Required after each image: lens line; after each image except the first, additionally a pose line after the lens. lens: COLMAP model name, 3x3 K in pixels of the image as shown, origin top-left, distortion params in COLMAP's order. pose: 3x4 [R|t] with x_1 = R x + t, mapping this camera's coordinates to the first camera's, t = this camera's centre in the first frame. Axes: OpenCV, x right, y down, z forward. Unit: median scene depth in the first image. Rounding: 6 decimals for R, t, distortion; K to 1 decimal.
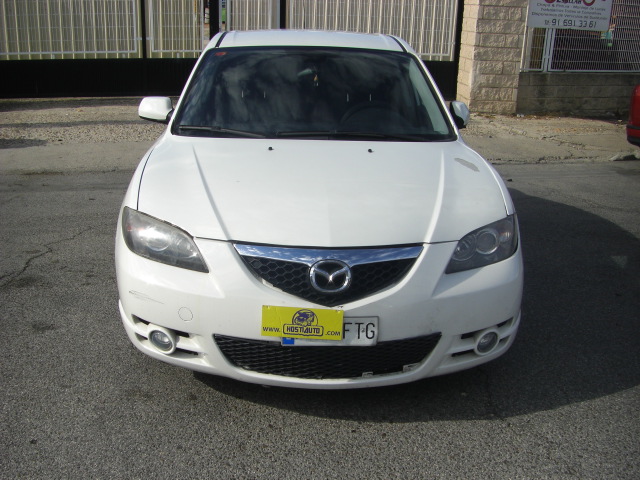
lens RADIAL K [[715.5, 0, 295.4], [0, 715.5, 242.3], [0, 0, 1]] dist [-0.159913, 0.041421]
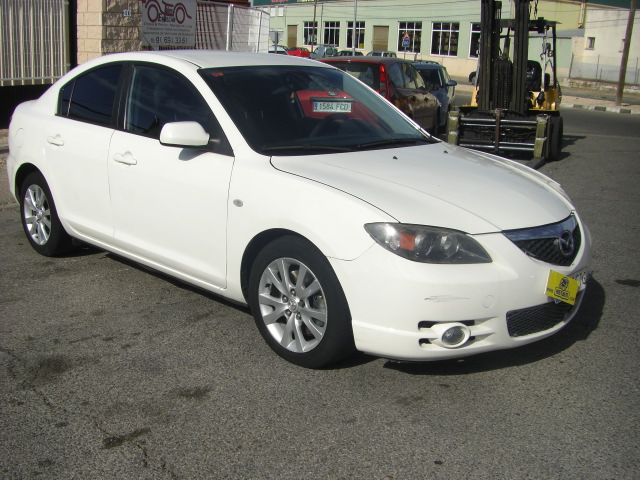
lens RADIAL K [[715.5, 0, 295.4], [0, 715.5, 242.3], [0, 0, 1]] dist [-0.159913, 0.041421]
pose [[0.736330, -0.176014, 0.653327, -0.611882], [0.193570, 0.980014, 0.045866, -0.057023], [-0.648343, 0.092692, 0.755685, 0.189342]]
